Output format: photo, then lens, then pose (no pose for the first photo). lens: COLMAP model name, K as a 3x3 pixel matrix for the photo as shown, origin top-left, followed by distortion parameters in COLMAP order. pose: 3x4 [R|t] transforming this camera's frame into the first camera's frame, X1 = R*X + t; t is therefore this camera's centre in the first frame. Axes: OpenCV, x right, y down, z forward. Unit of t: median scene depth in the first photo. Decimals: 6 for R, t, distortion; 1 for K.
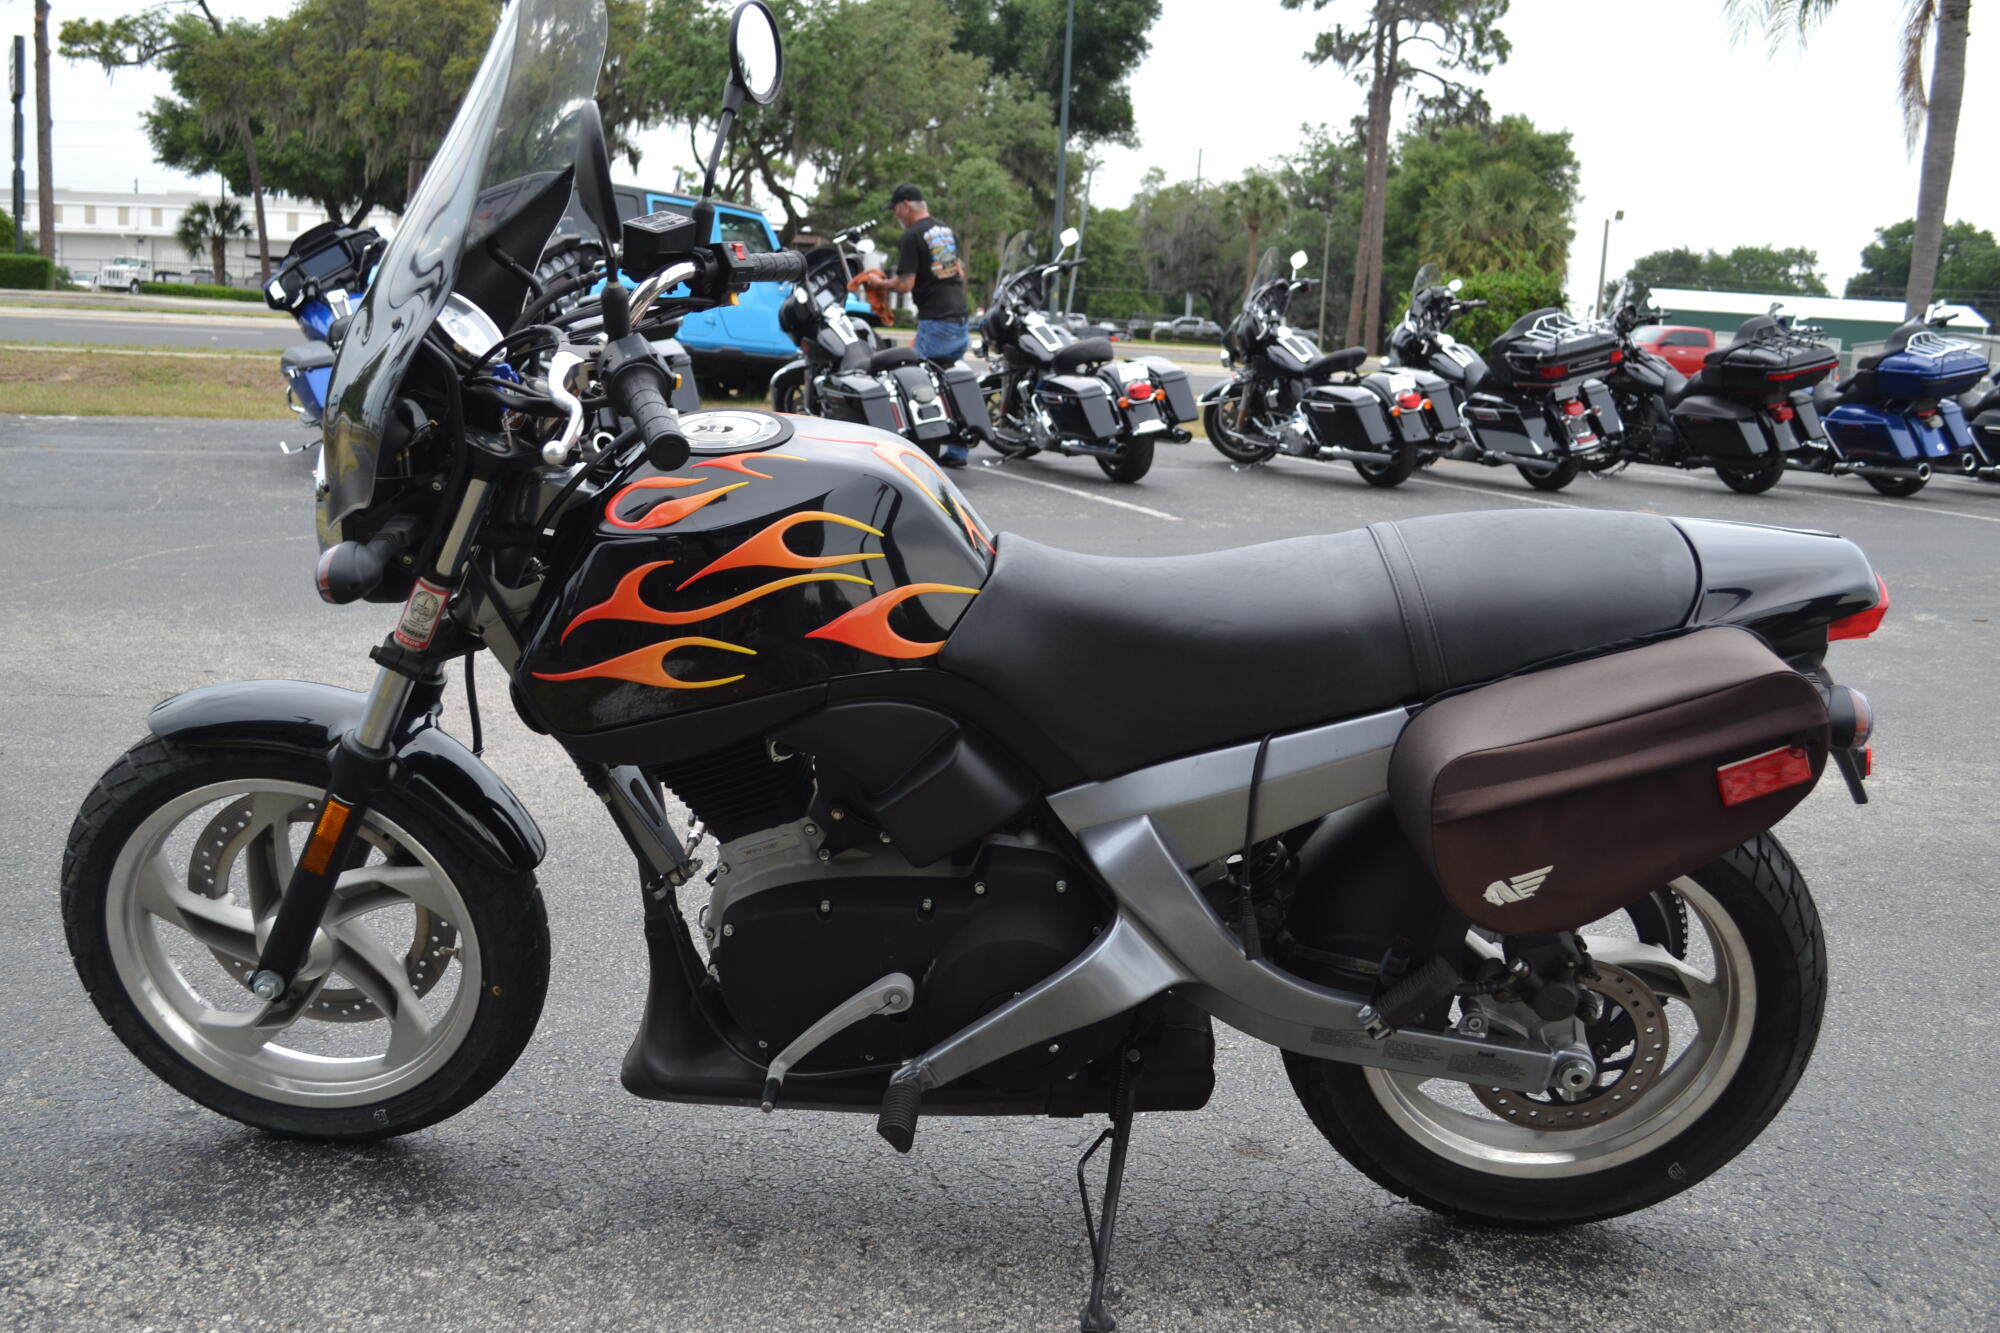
lens RADIAL K [[2170.7, 0, 1000.0], [0, 2170.7, 666.5], [0, 0, 1]] dist [-0.073183, 0.047166]
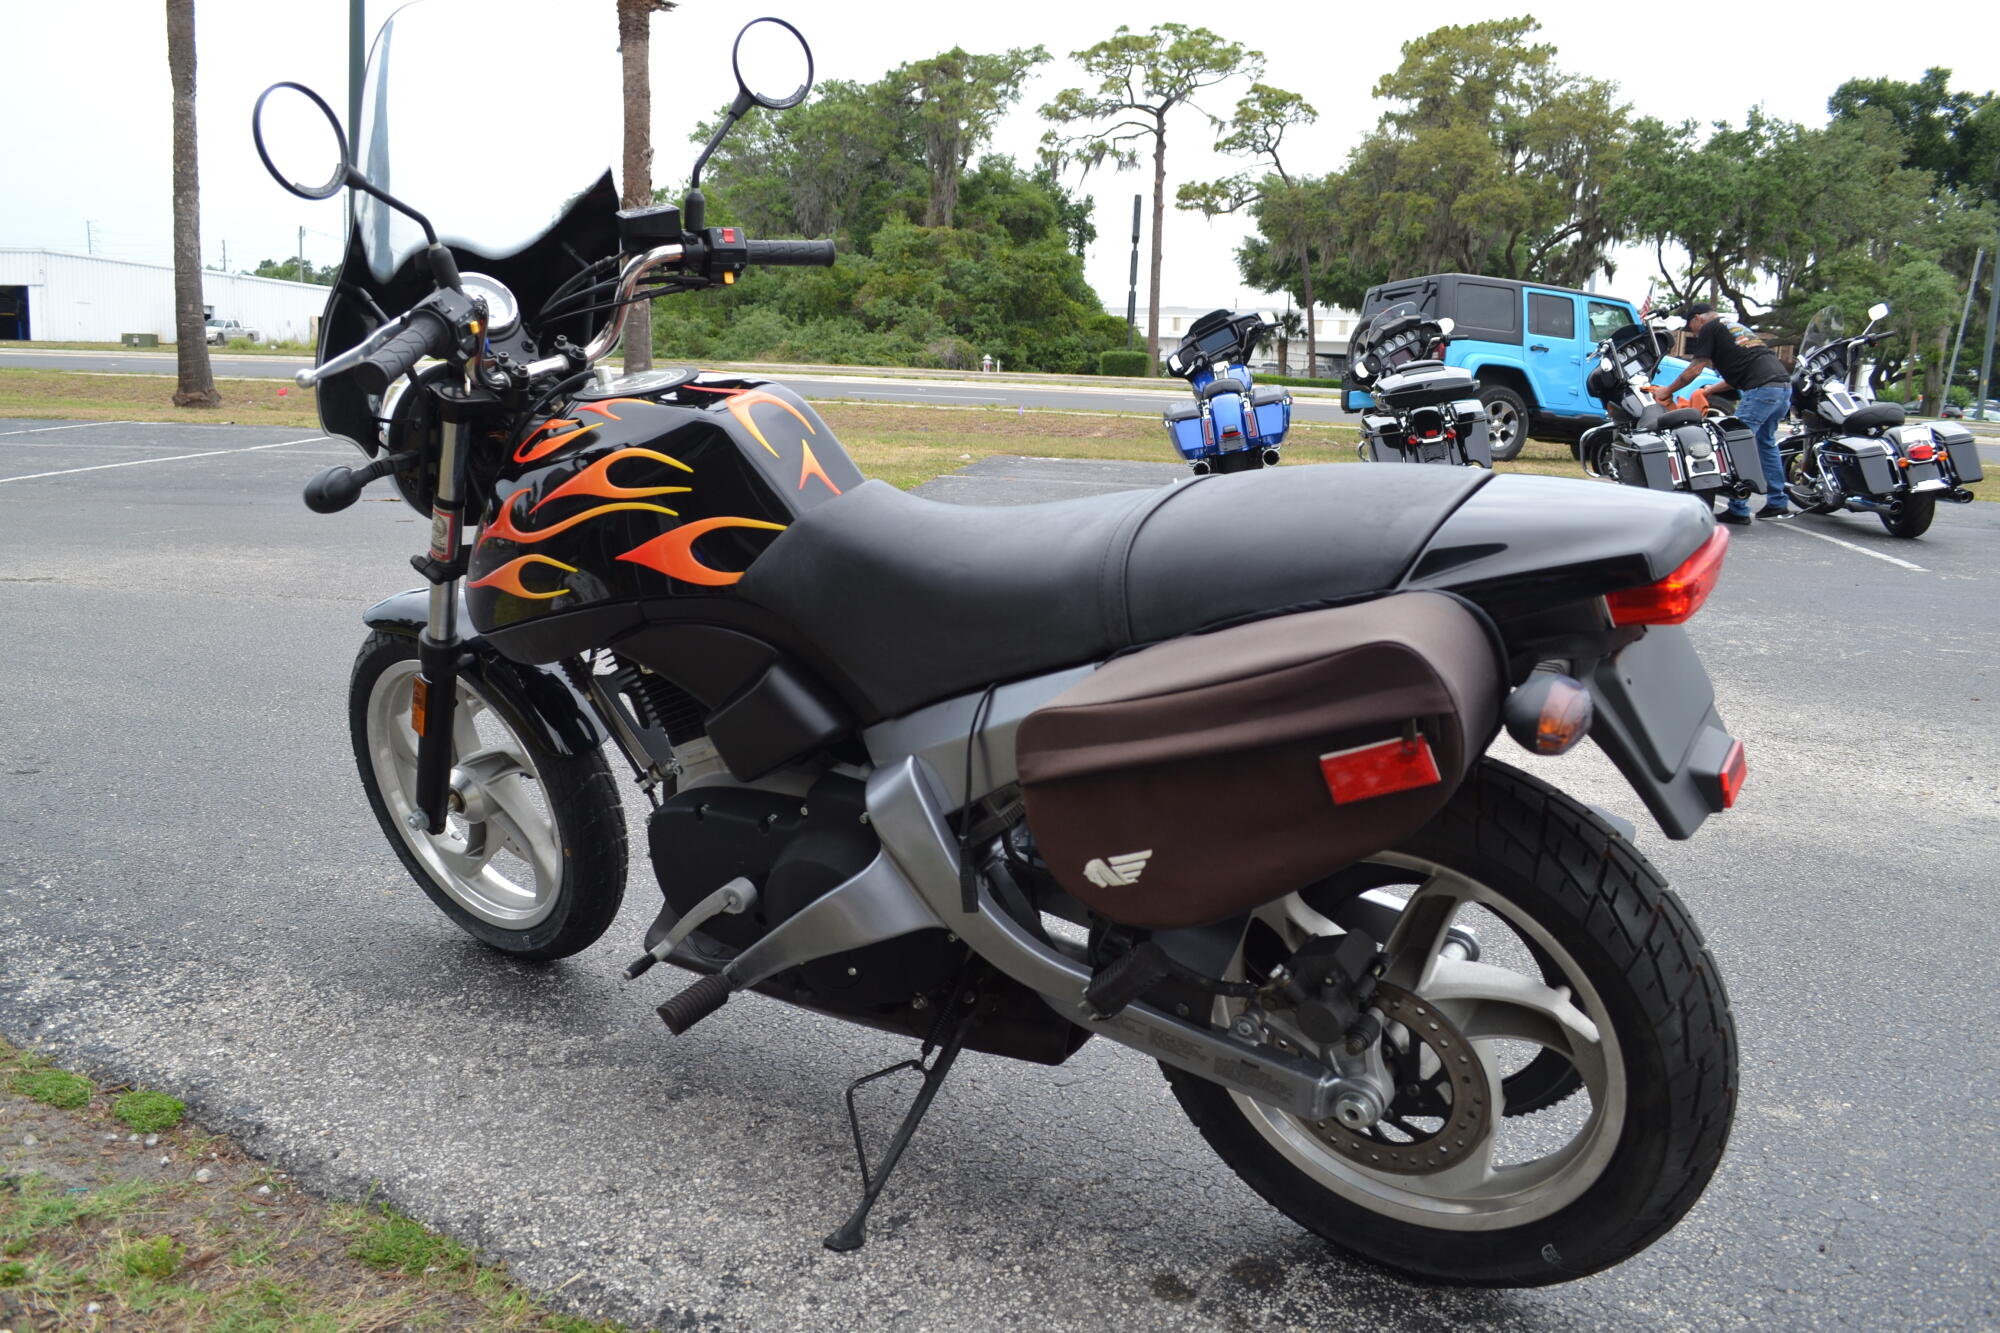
lens RADIAL K [[1671.3, 0, 1000.0], [0, 1671.3, 666.5], [0, 0, 1]] dist [-0.088520, 0.014590]
pose [[0.839479, 0.077051, -0.537901, 0.095864], [-0.081669, 0.996542, 0.015290, 0.002177], [0.537219, 0.031094, 0.842869, 0.067602]]
